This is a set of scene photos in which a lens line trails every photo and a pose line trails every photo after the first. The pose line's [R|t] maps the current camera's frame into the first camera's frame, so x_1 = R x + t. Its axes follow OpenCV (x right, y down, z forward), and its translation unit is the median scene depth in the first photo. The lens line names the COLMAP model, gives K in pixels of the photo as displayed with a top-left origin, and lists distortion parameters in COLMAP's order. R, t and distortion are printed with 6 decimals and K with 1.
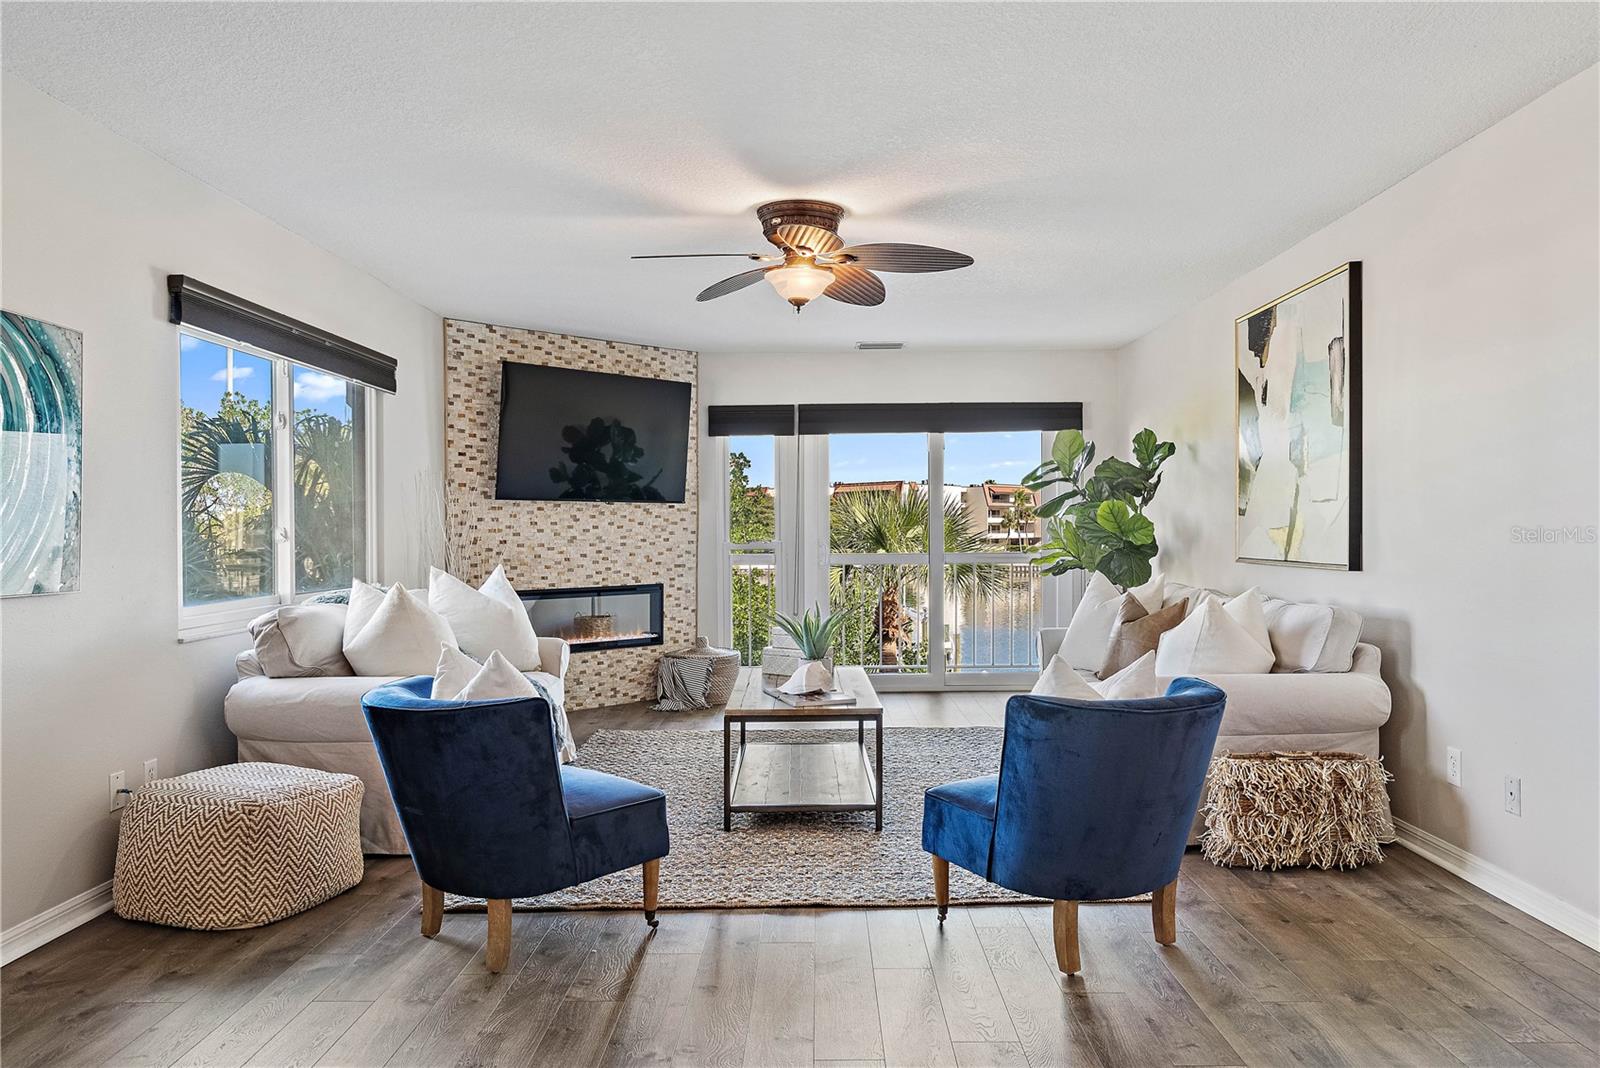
lens RADIAL K [[1067.2, 0, 800.0], [0, 1067.2, 534.0], [0, 0, 1]] dist [-0.000285, -0.000152]
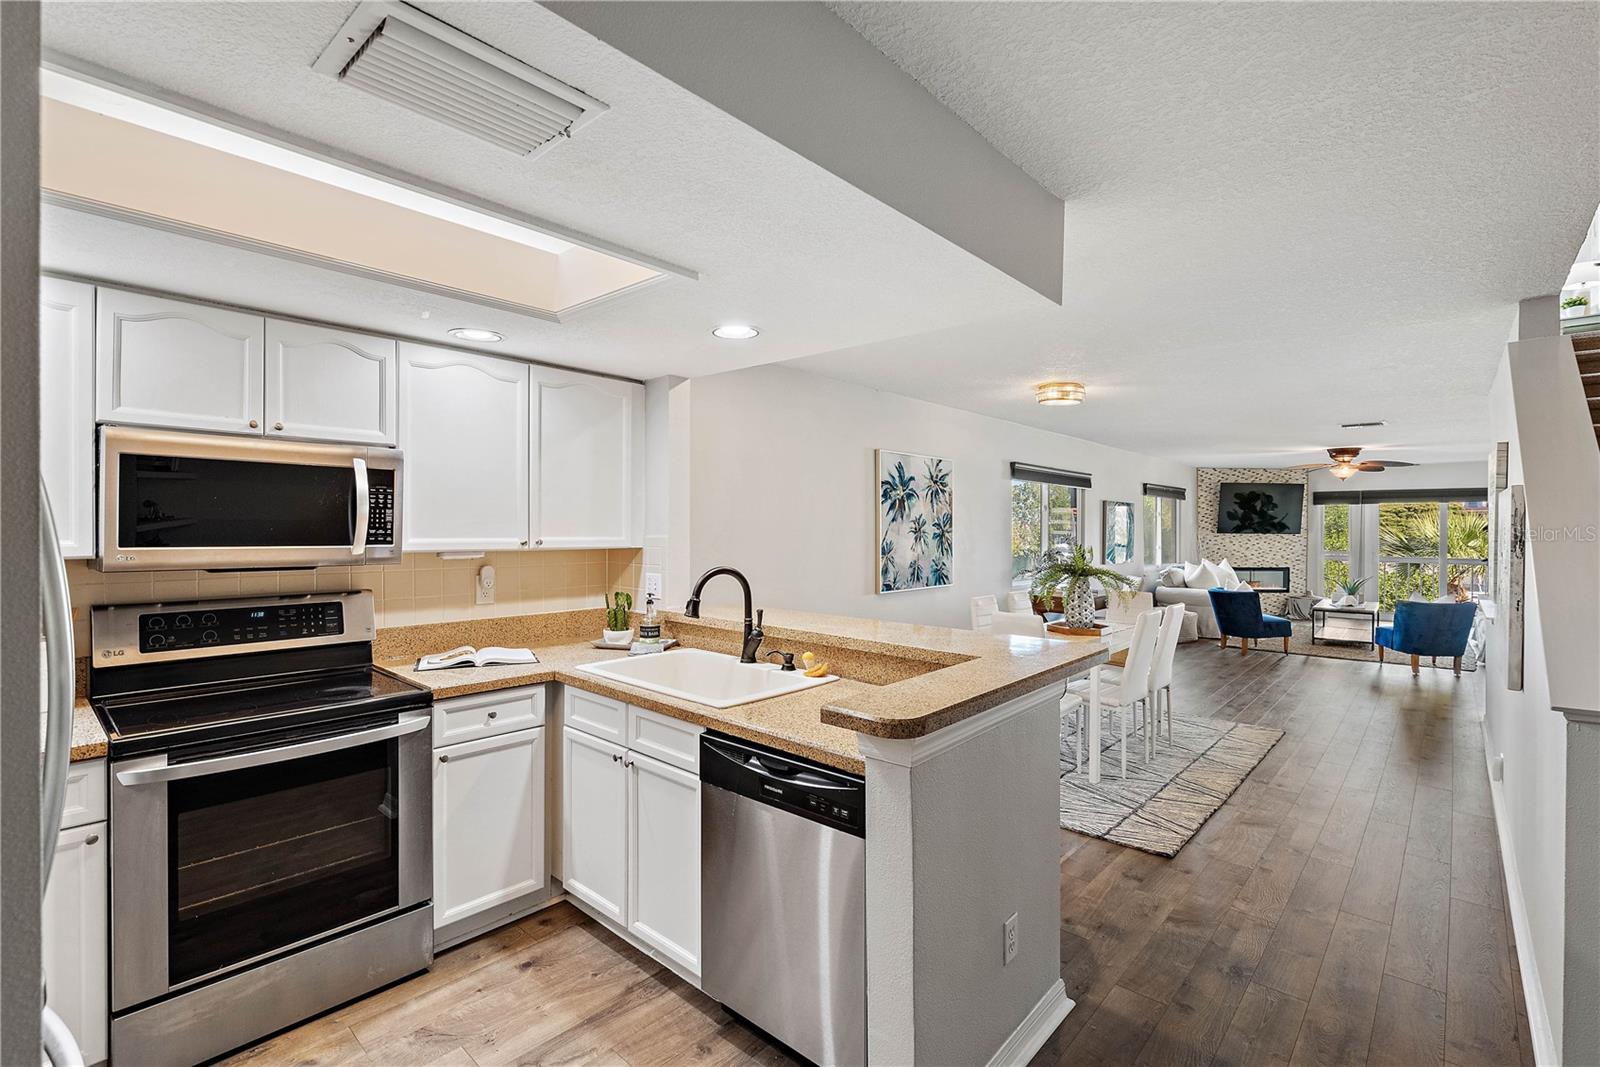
lens RADIAL K [[737.6, 0, 800.9], [0, 737.6, 519.7], [0, 0, 1]] dist [-0.013589, 0.013816]
pose [[0.757044, 0.006083, -0.653335, 0.136189], [-0.011284, 0.999929, -0.003765, -0.047838], [0.653266, 0.010223, 0.757059, -1.107607]]
